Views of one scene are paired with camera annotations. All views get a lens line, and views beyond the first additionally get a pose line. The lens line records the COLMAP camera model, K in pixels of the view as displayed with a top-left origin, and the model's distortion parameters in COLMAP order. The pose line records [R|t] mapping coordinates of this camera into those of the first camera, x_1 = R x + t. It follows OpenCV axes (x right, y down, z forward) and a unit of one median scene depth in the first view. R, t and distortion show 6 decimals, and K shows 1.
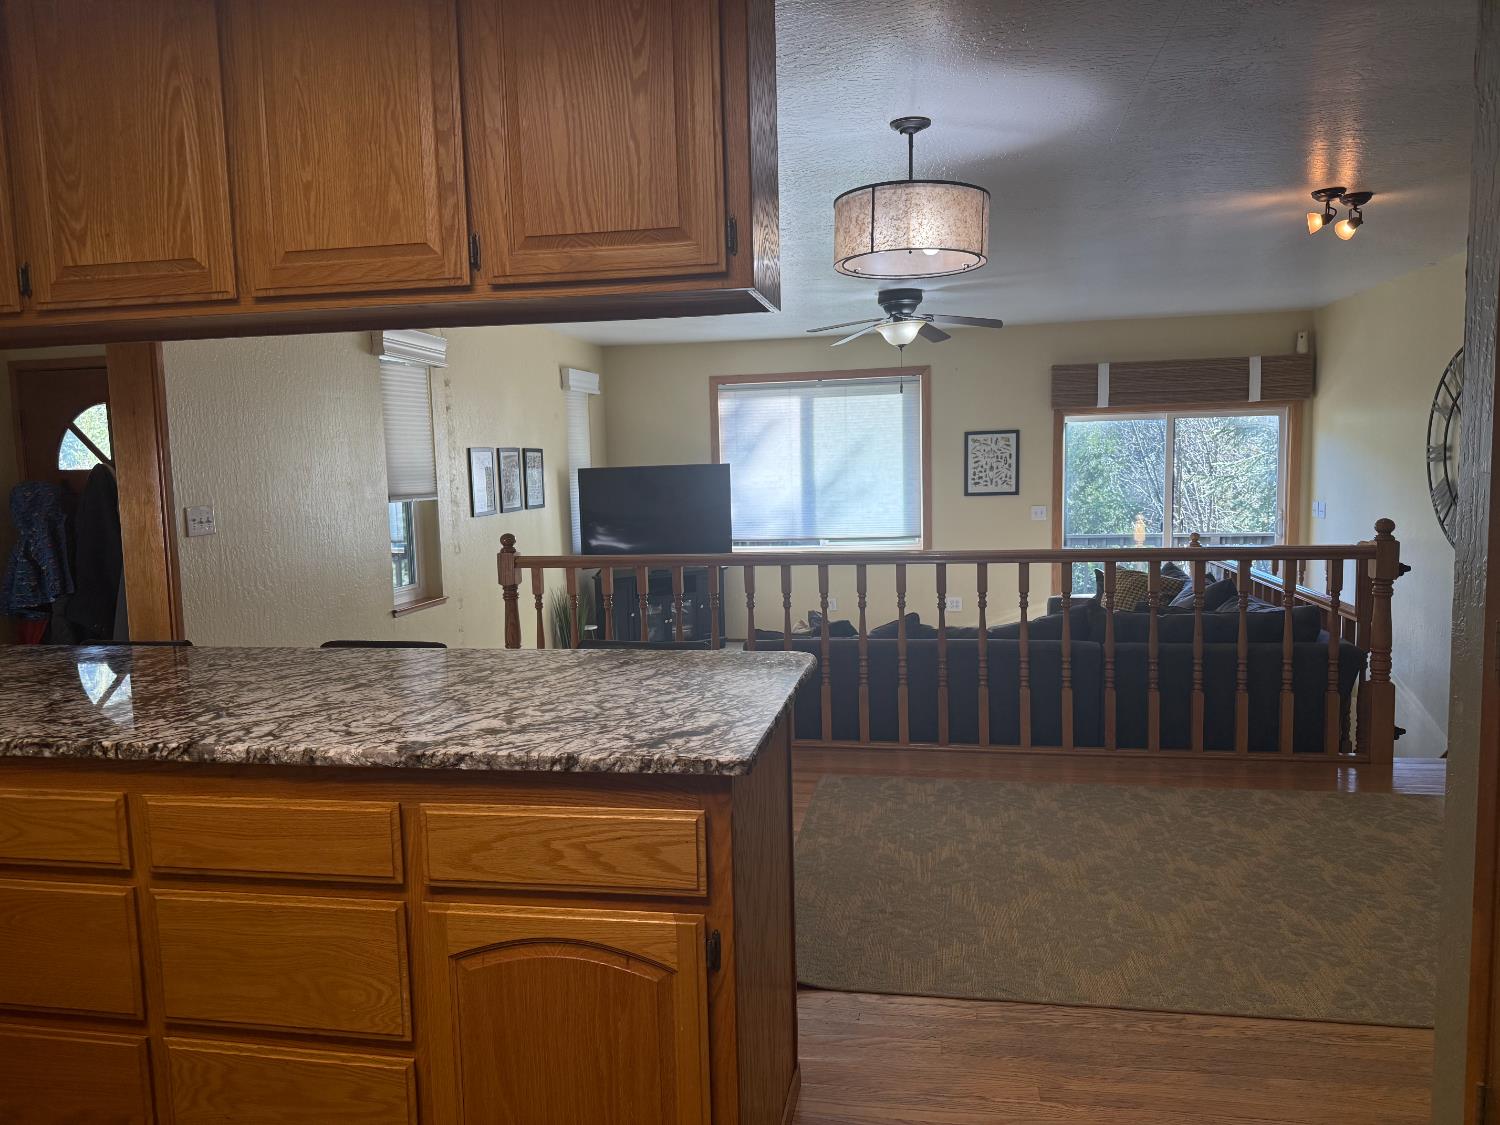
lens RADIAL K [[1043.4, 0, 755.5], [0, 1043.4, 568.3], [0, 0, 1]] dist [0.102434, -0.148792]
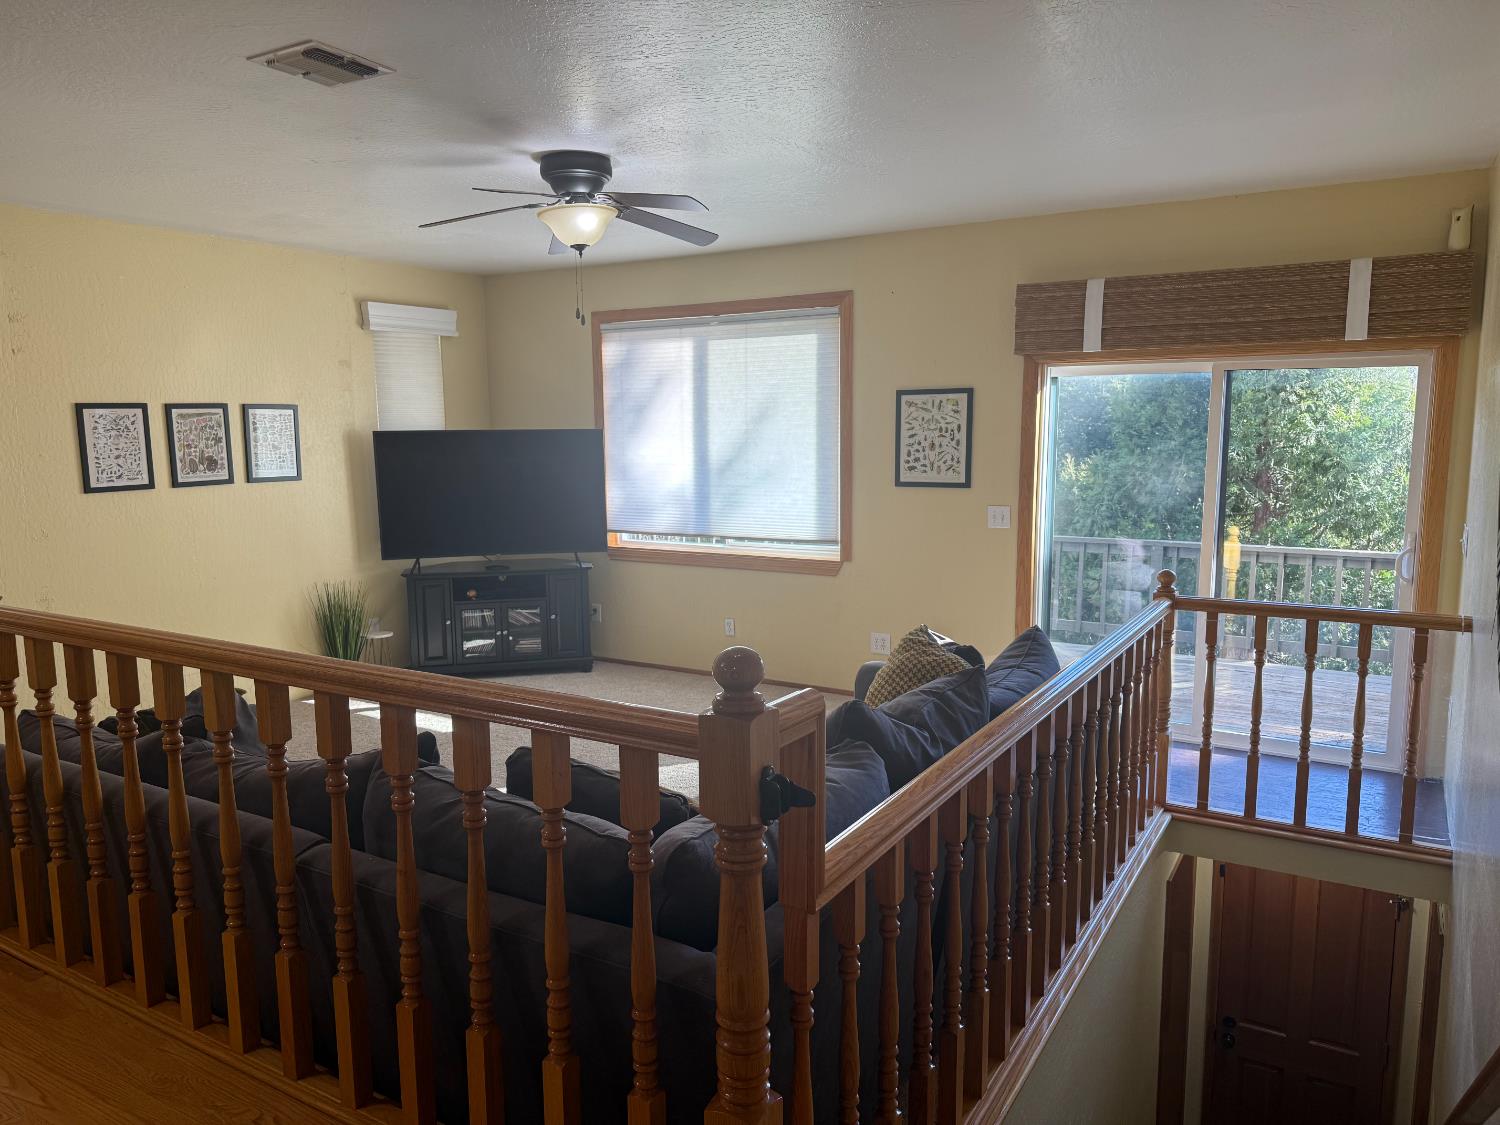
lens RADIAL K [[1077.5, 0, 742.6], [0, 1077.5, 577.5], [0, 0, 1]] dist [0.110571, -0.130459]
pose [[0.938032, 0.068140, -0.339782, 0.351637], [-0.053267, 0.997177, 0.052922, -0.042699], [0.342429, -0.031544, 0.939014, 0.316872]]
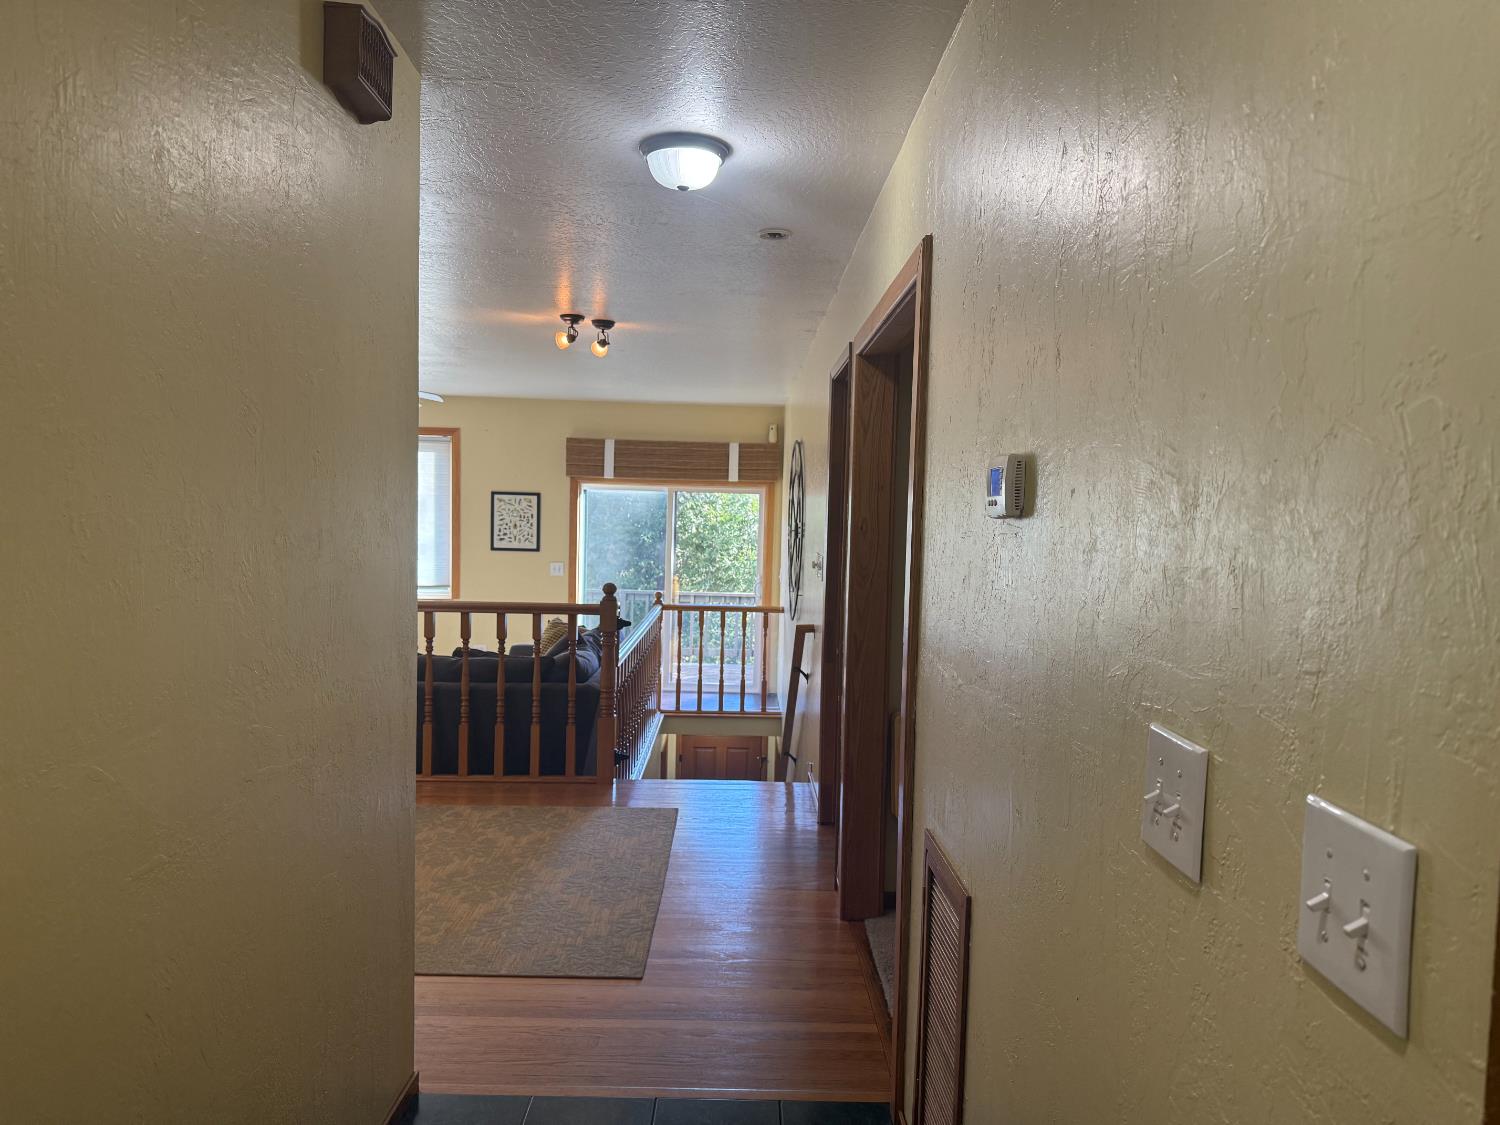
lens RADIAL K [[1037.8, 0, 754.6], [0, 1037.8, 566.9], [0, 0, 1]] dist [0.170447, -0.369526]
pose [[0.980209, 0.040377, 0.193805, 0.260891], [-0.030580, 0.998111, -0.053280, -0.002807], [-0.195590, 0.046299, 0.979592, -0.112486]]
